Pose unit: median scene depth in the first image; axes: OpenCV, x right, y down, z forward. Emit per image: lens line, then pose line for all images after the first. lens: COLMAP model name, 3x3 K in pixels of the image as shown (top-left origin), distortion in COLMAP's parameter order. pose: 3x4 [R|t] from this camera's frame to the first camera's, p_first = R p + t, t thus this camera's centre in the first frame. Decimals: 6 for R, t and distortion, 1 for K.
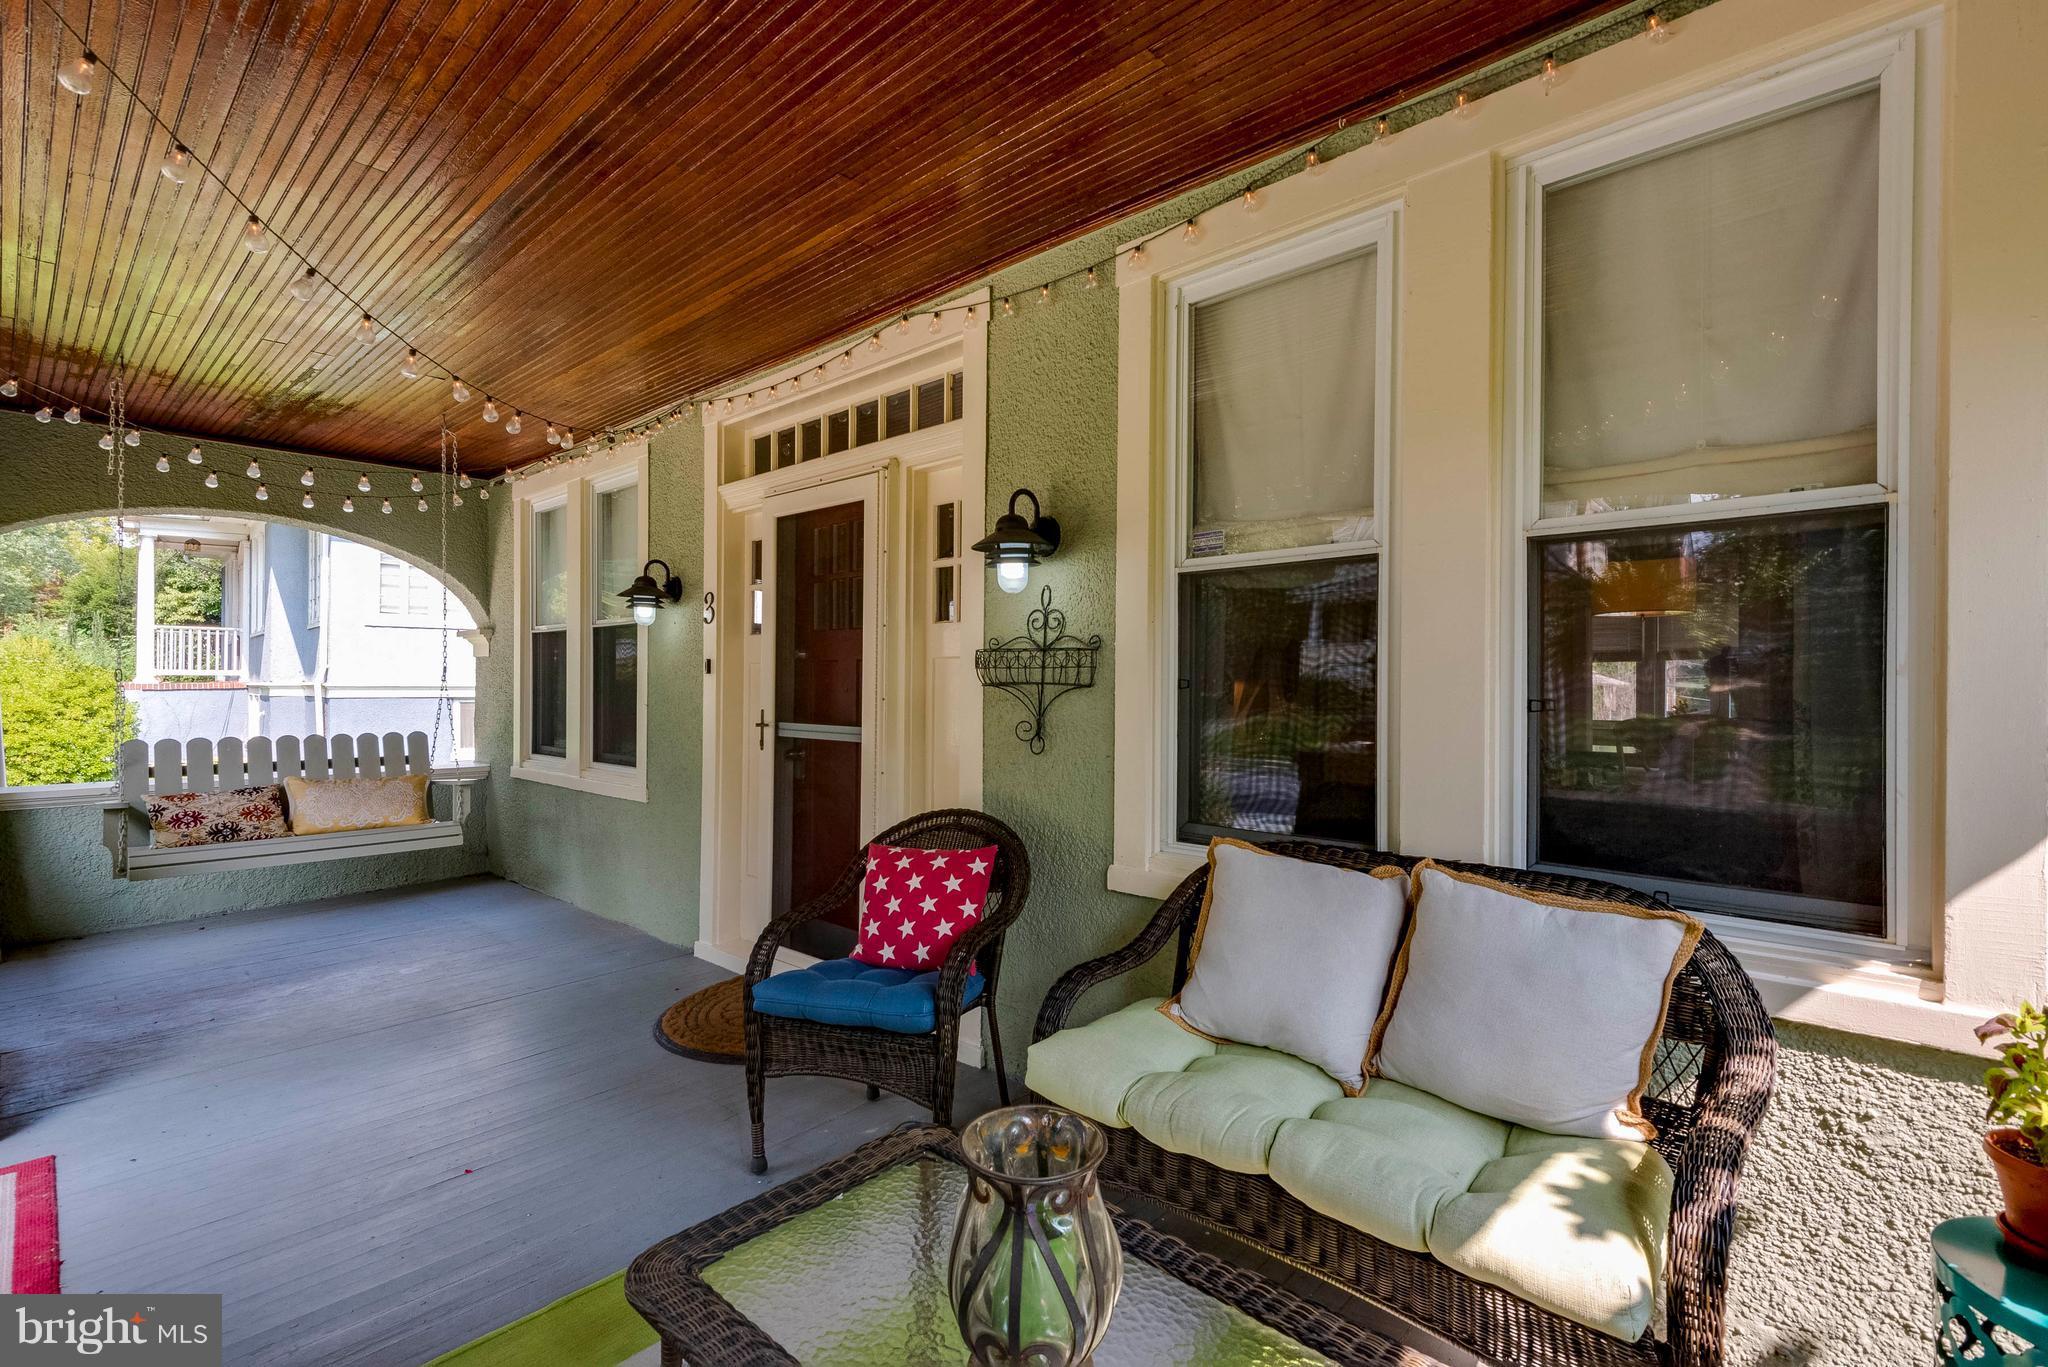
lens RADIAL K [[940.3, 0, 1019.7], [0, 940.3, 676.0], [0, 0, 1]] dist [0.022703, -0.007919]
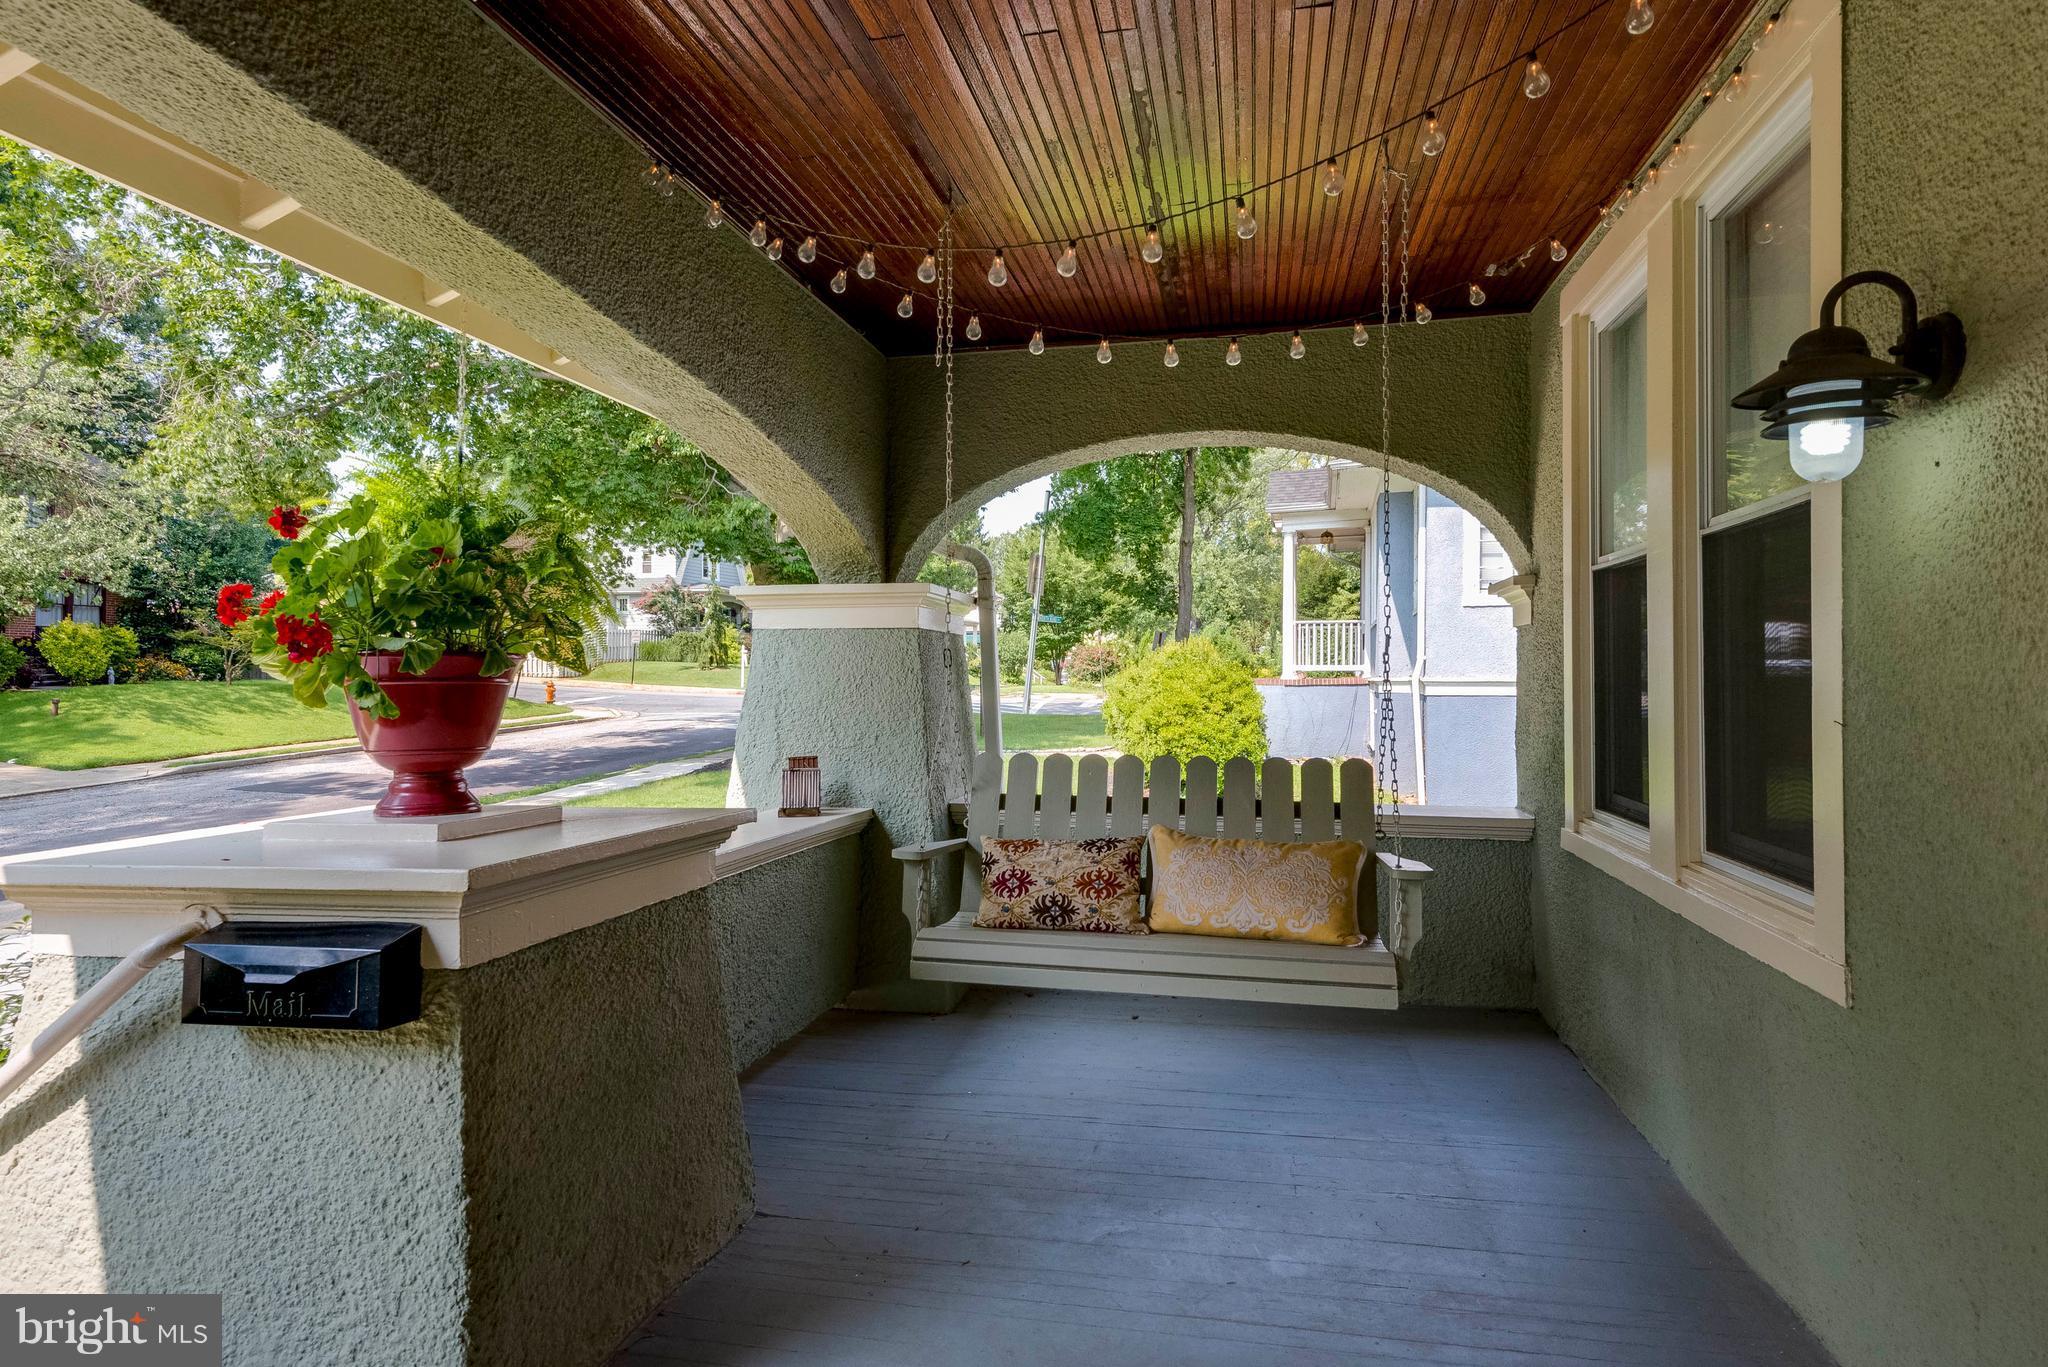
lens RADIAL K [[1127.3, 0, 1024.7], [0, 1127.3, 663.5], [0, 0, 1]] dist [0.027557, -0.001696]
pose [[0.522428, -0.013374, -0.852579, -0.174724], [0.006793, 0.999911, -0.011522, 0.010059], [0.852656, 0.000228, 0.522472, 0.471907]]
